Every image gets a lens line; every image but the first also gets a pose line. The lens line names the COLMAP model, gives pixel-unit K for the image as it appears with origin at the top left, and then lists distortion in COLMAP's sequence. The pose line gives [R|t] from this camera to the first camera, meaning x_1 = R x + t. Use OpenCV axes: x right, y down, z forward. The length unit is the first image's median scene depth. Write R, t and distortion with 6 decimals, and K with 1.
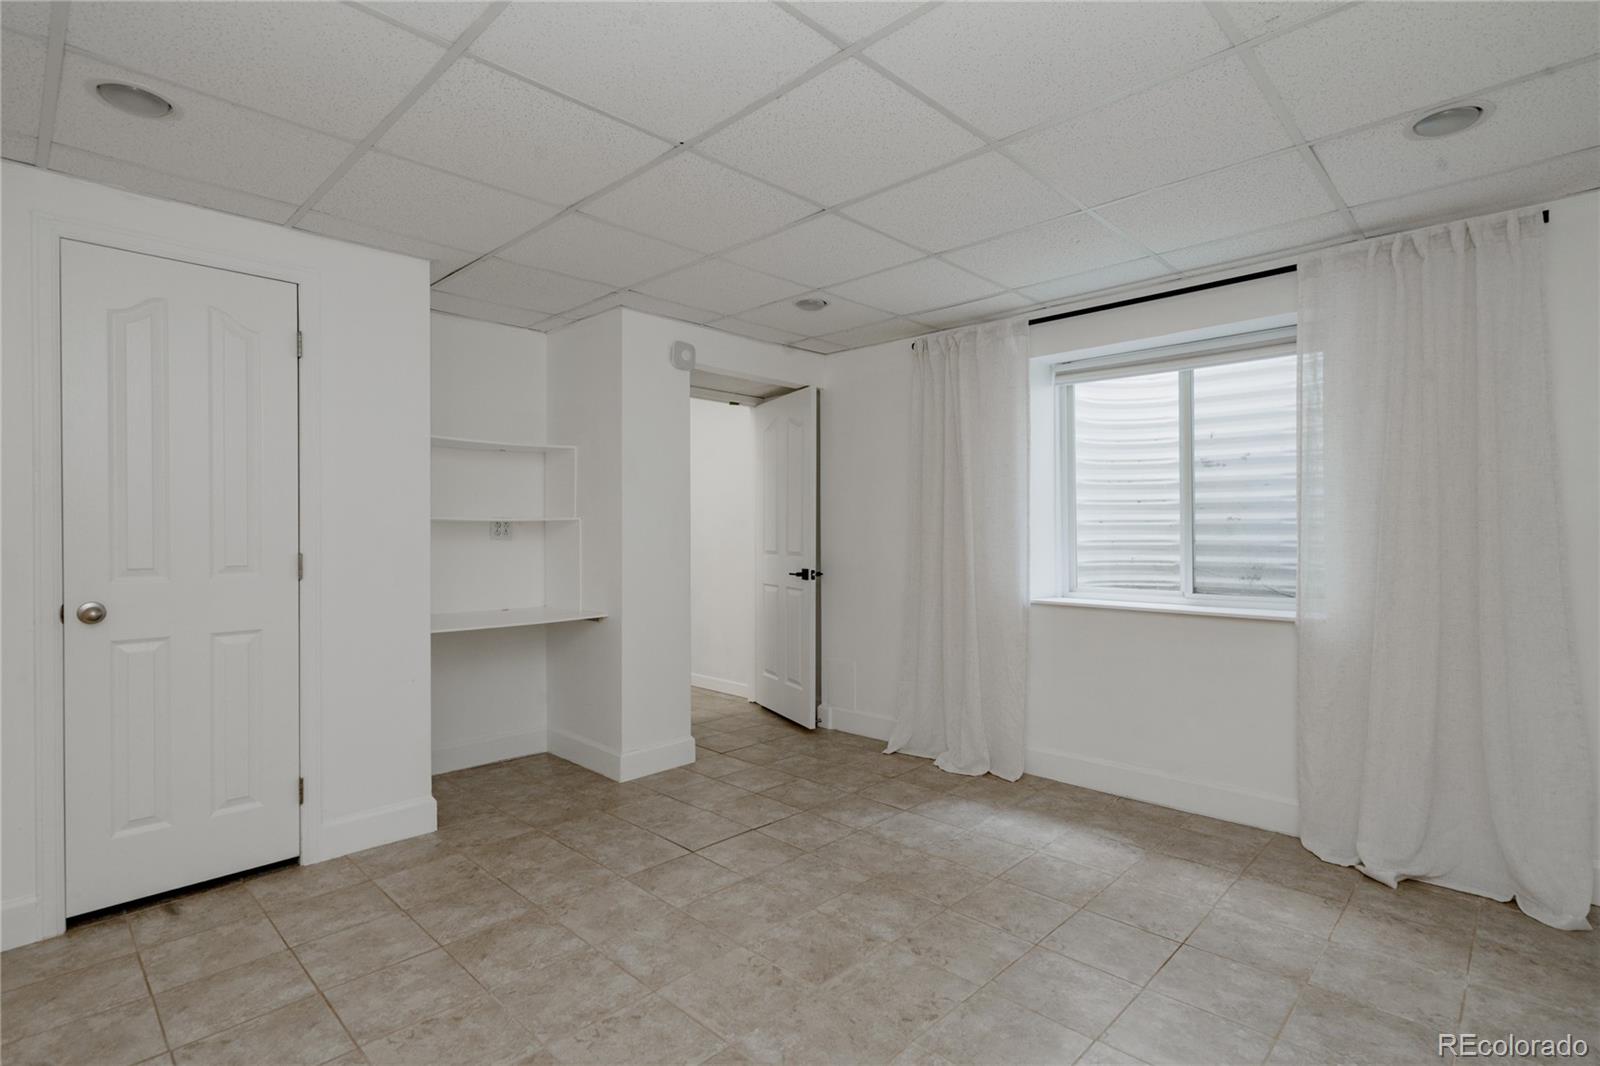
lens RADIAL K [[776.1, 0, 805.4], [0, 776.1, 529.4], [0, 0, 1]] dist [0.000322, 0.001777]
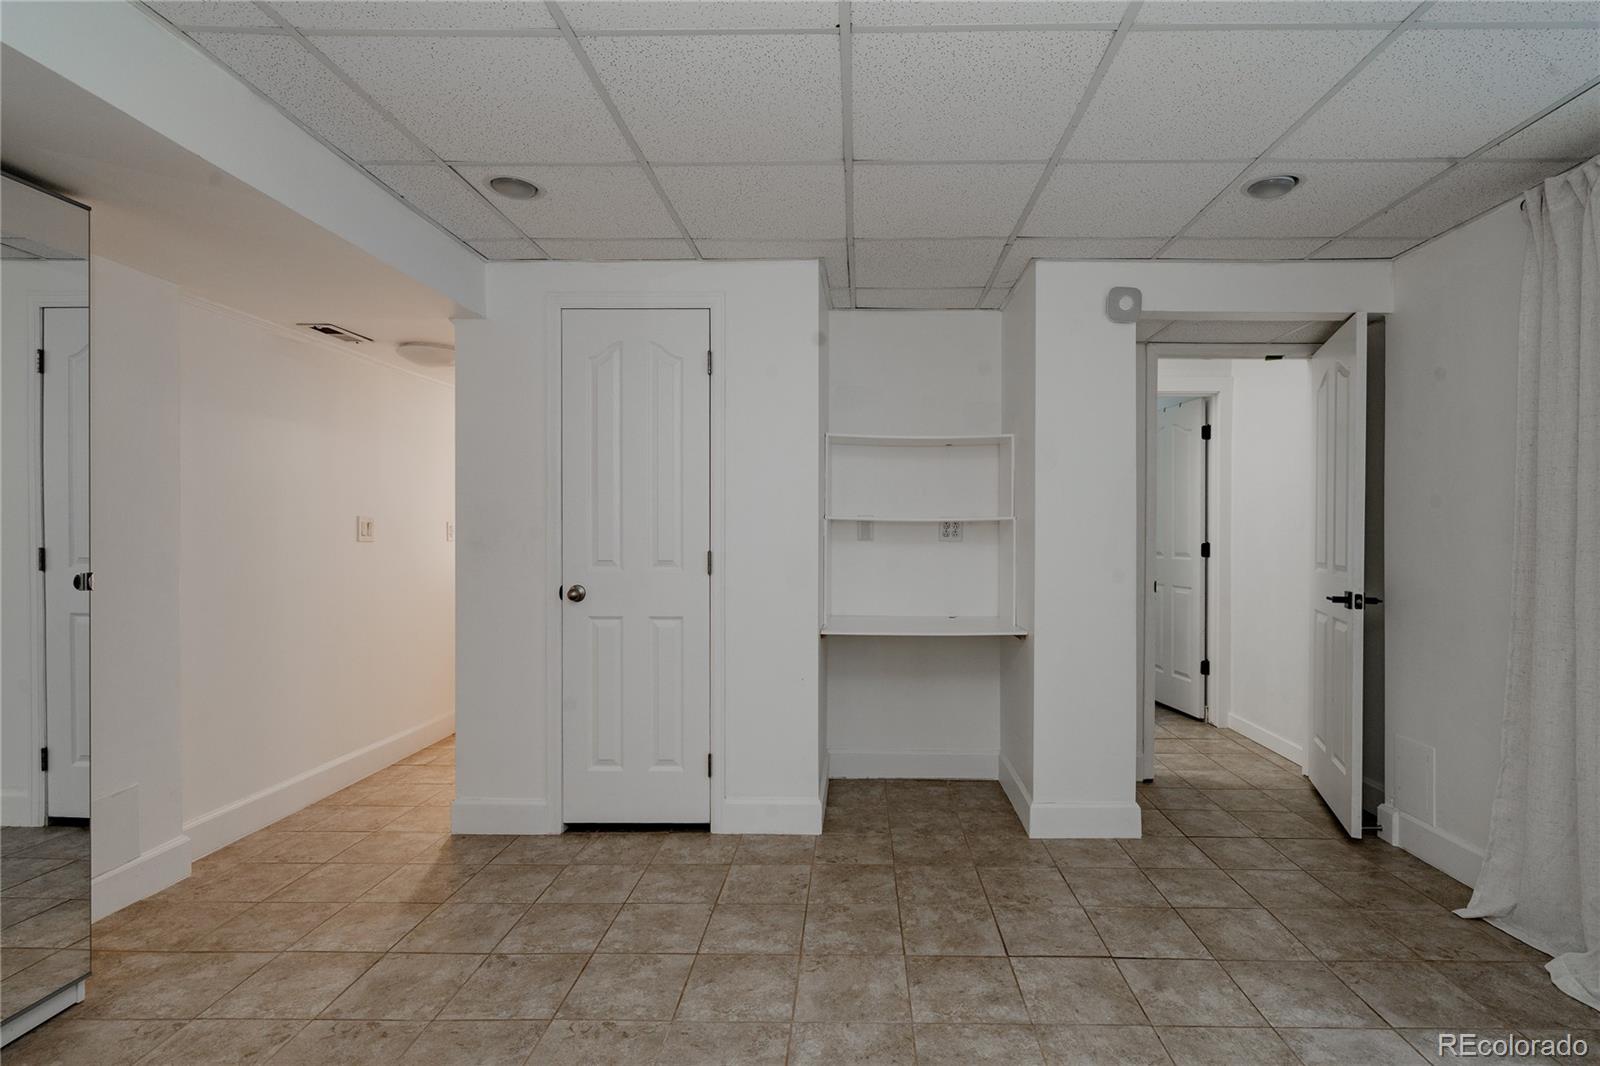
lens RADIAL K [[808.4, 0, 799.5], [0, 808.4, 528.2], [0, 0, 1]] dist [-0.001466, 0.002911]
pose [[0.687405, 0.000899, -0.726274, 0.248626], [-0.003700, 0.999991, -0.002264, 0.000526], [0.726265, 0.004243, 0.687402, 0.267531]]
